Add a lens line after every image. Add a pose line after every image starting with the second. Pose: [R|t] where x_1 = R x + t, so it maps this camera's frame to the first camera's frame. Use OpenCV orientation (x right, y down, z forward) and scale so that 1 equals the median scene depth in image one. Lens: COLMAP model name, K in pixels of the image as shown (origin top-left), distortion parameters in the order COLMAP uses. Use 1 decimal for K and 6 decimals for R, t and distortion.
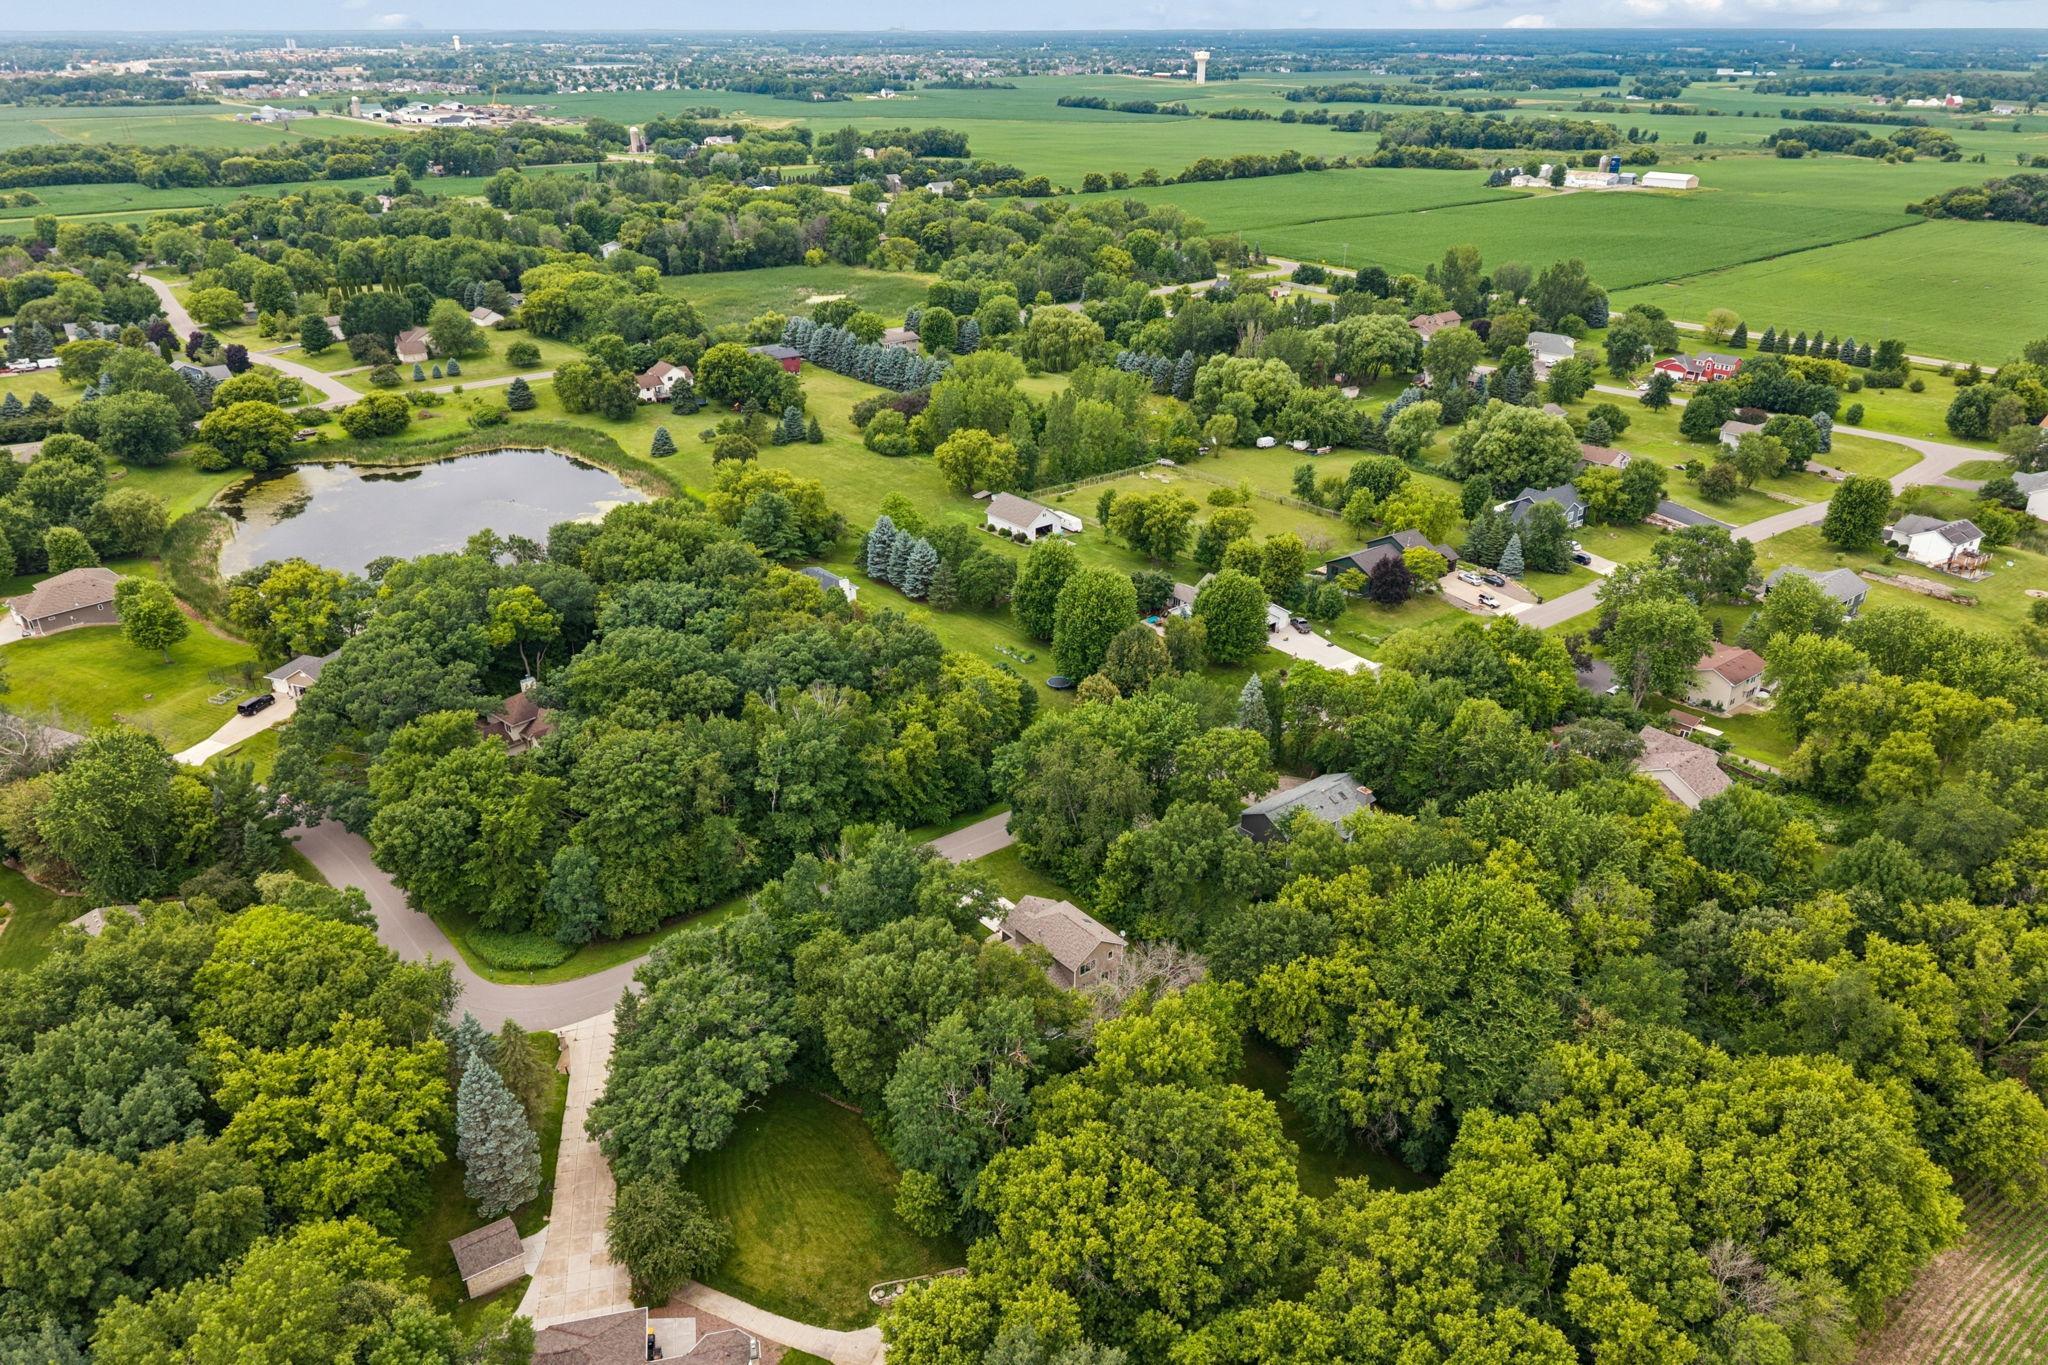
lens RADIAL K [[1416.8, 0, 1013.9], [0, 1416.8, 705.2], [0, 0, 1]] dist [0.037642, -0.041275]
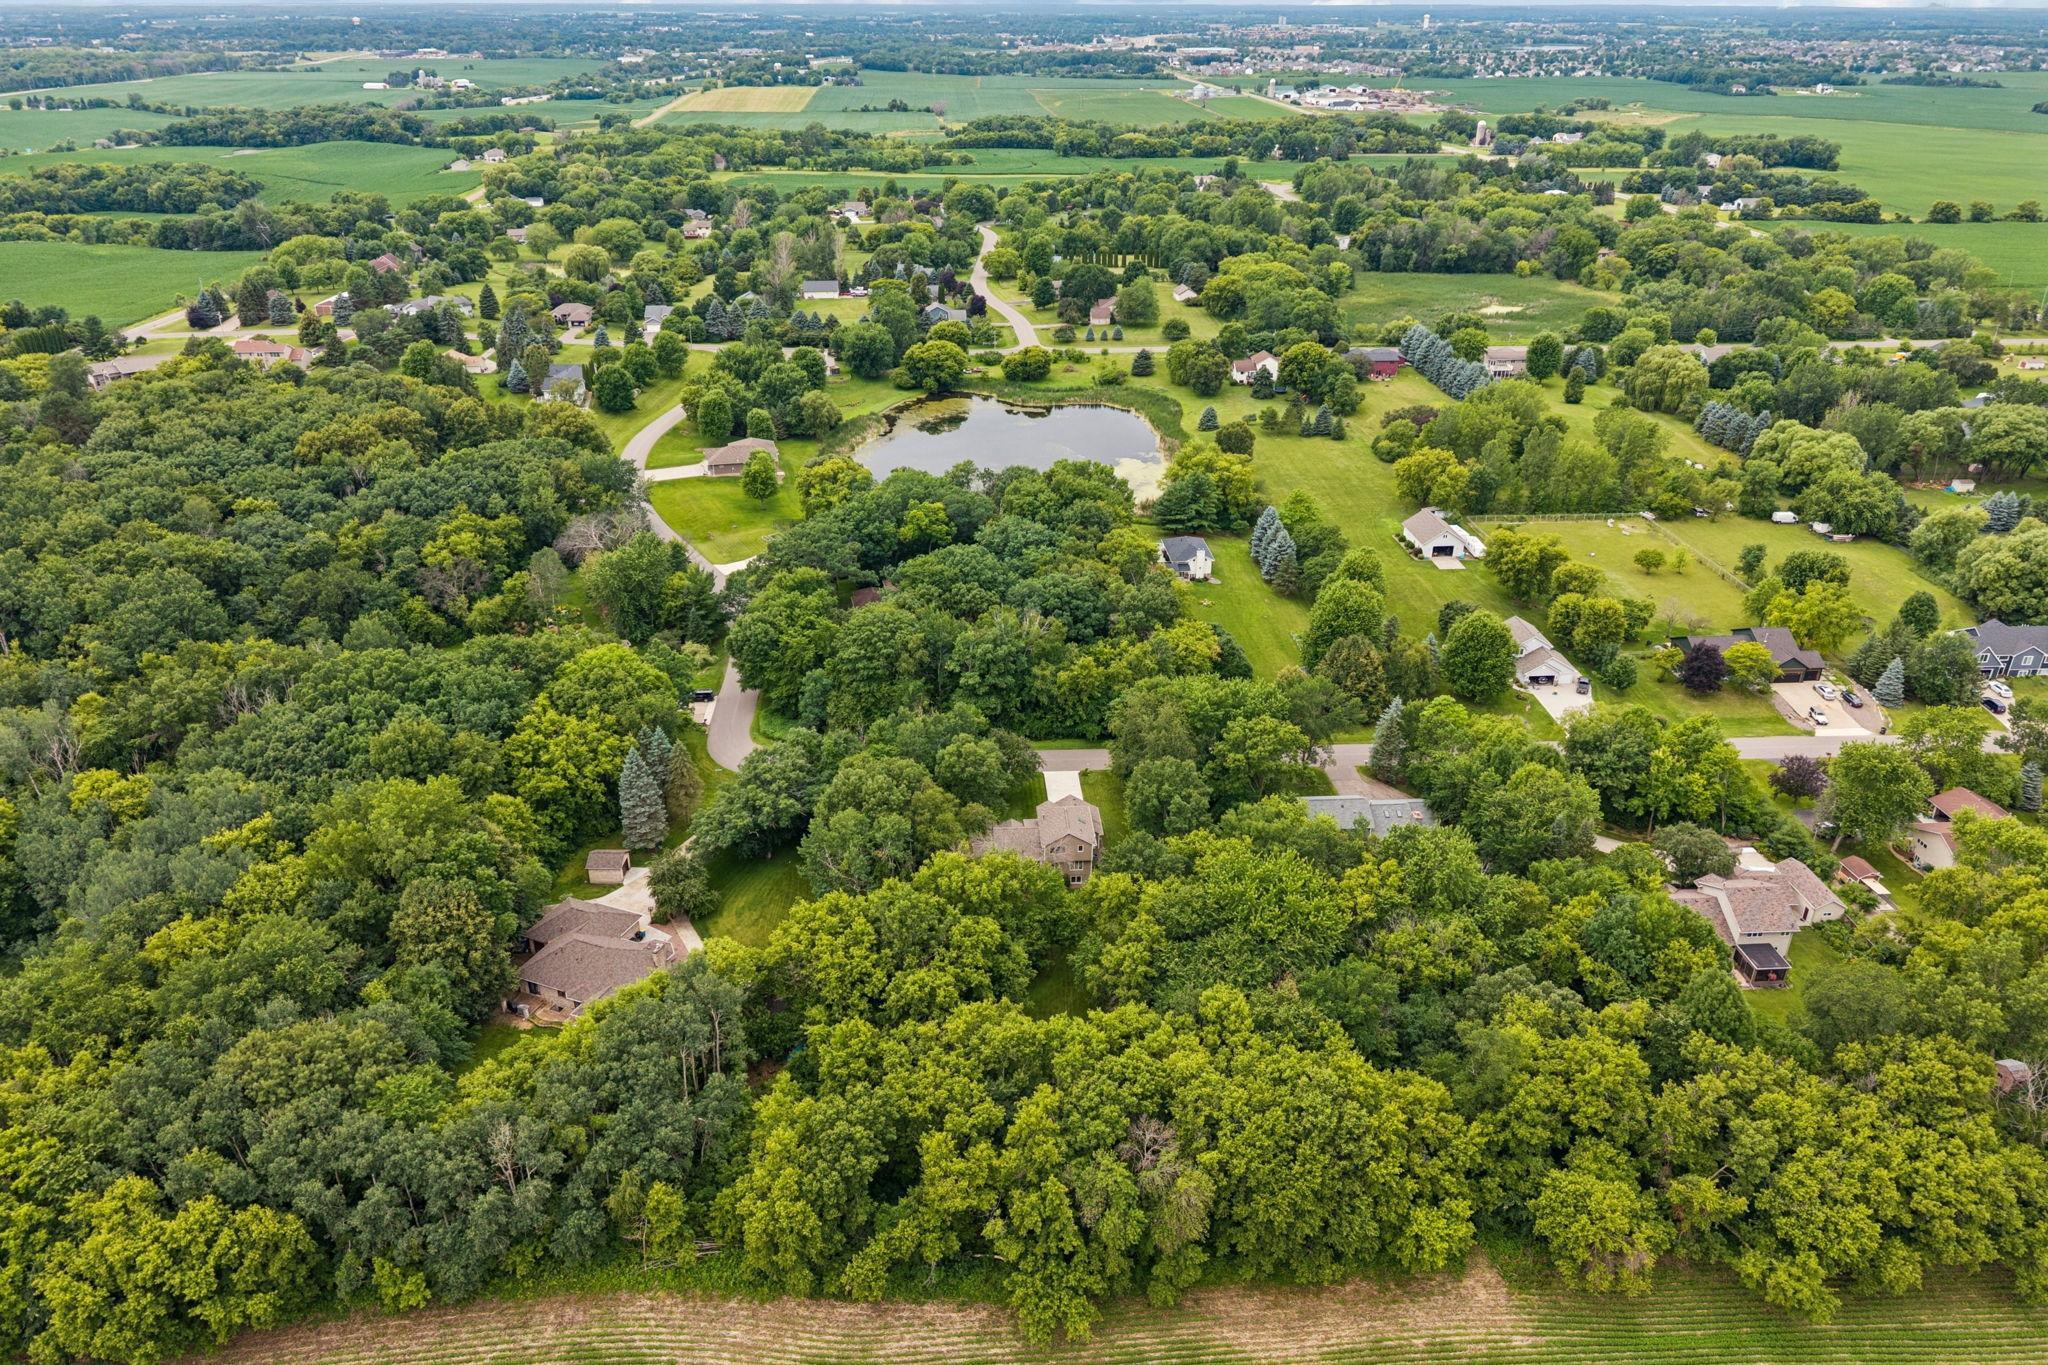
lens RADIAL K [[1390.2, 0, 1011.7], [0, 1390.2, 664.0], [0, 0, 1]] dist [0.028709, -0.030047]
pose [[0.818652, 0.250391, -0.516830, 0.101468], [-0.251385, 0.965388, 0.069517, -0.009856], [0.516348, 0.073013, 0.853261, -0.023486]]
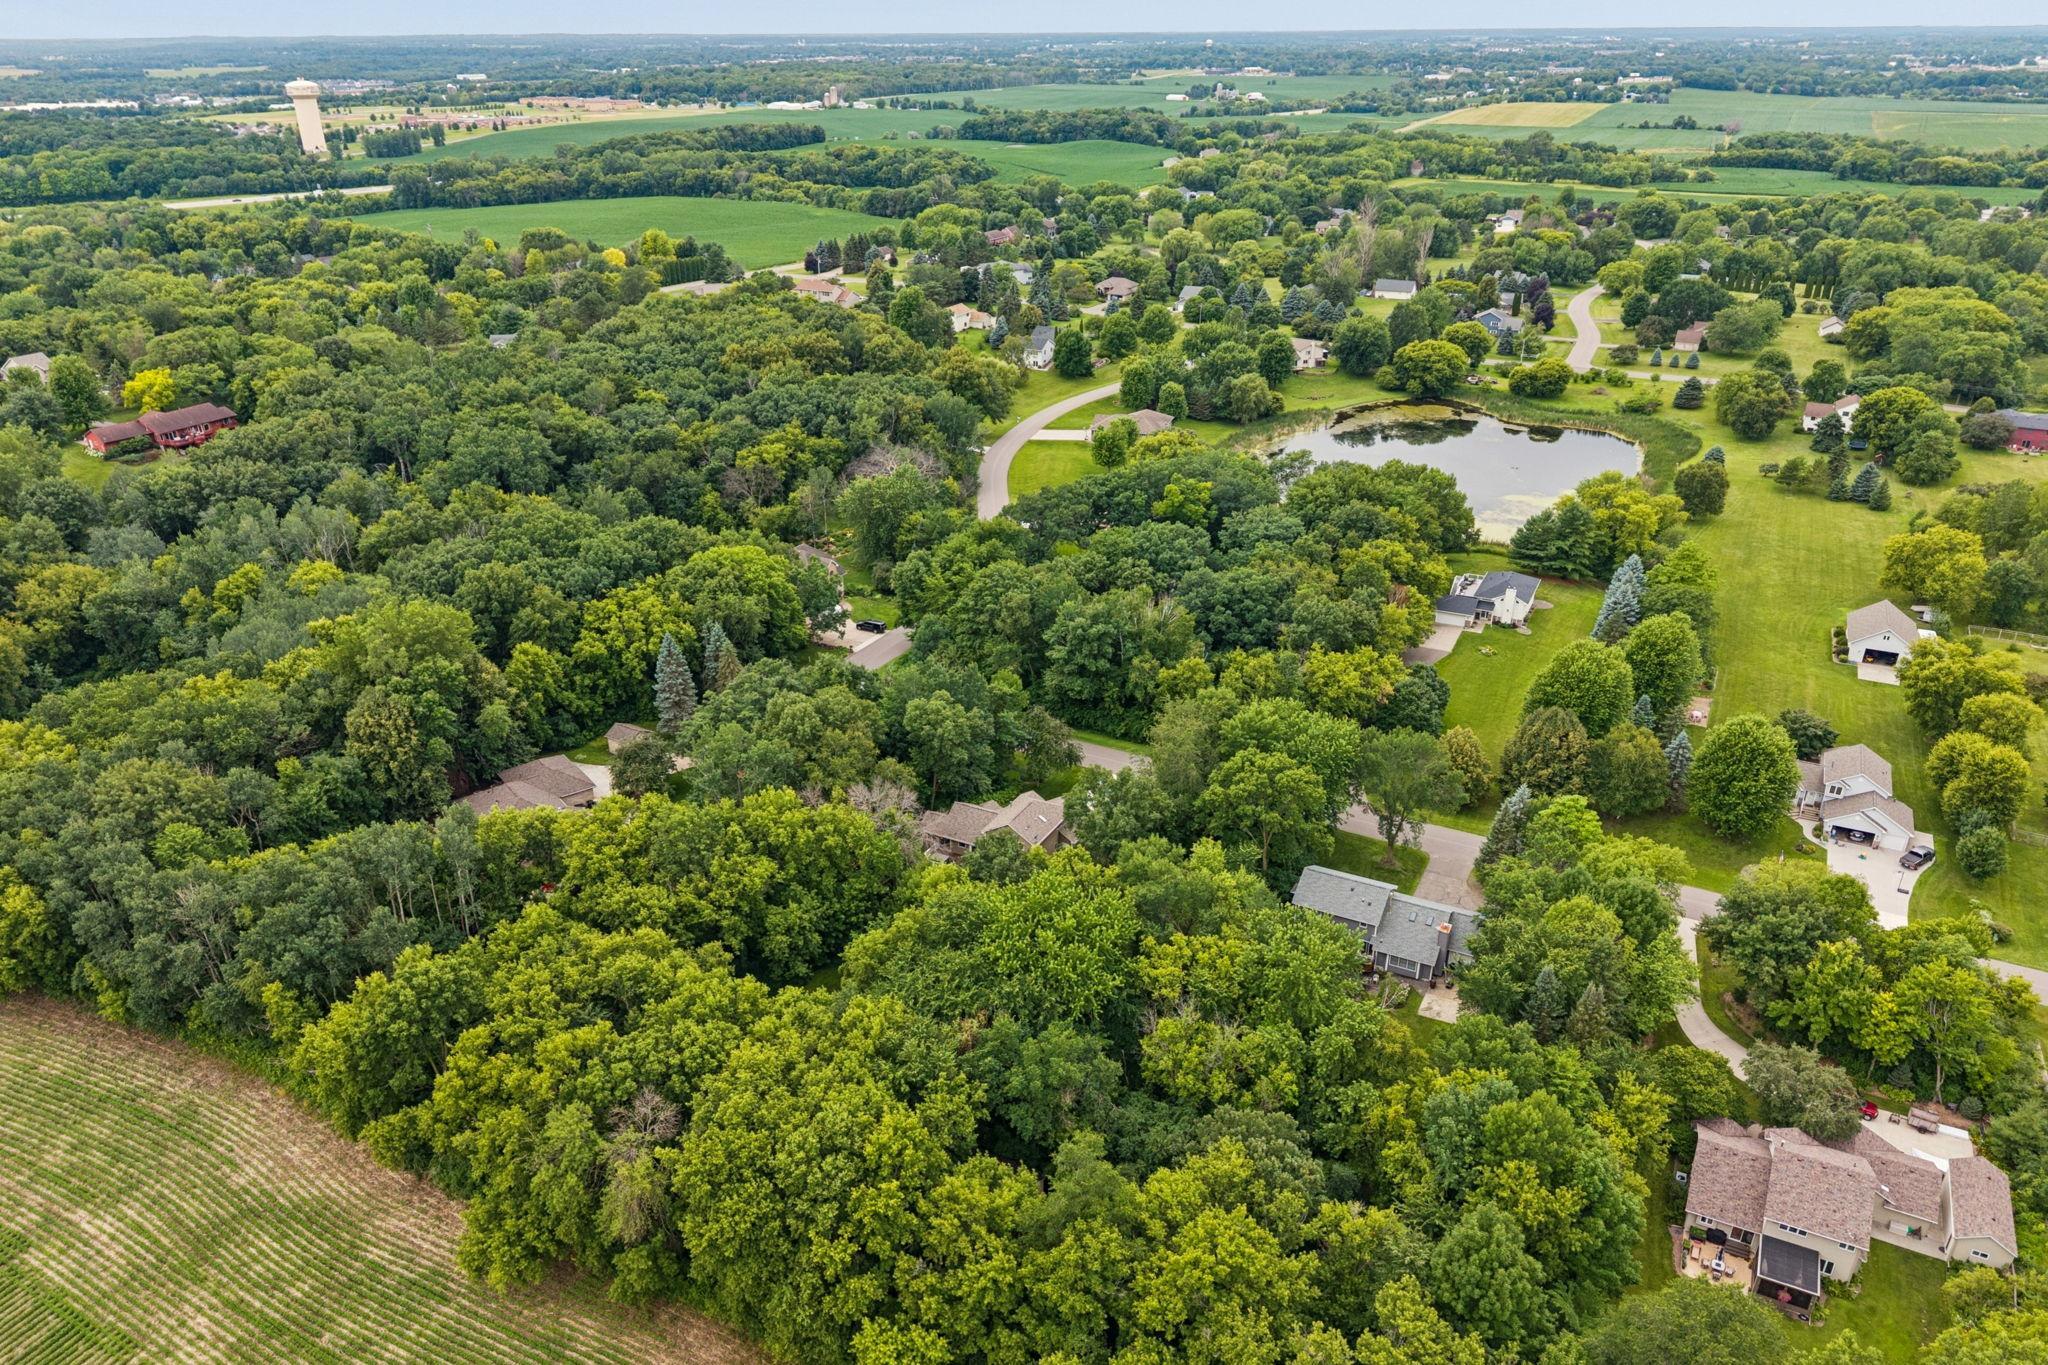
lens RADIAL K [[1390.1, 0, 1024.0], [0, 1390.1, 682.5], [0, 0, 1]] dist [0.032802, -0.027511]
pose [[0.408778, 0.388156, -0.825975, 0.151093], [-0.390756, 0.892331, 0.225953, -0.031368], [0.824748, 0.230390, 0.516440, 0.060553]]
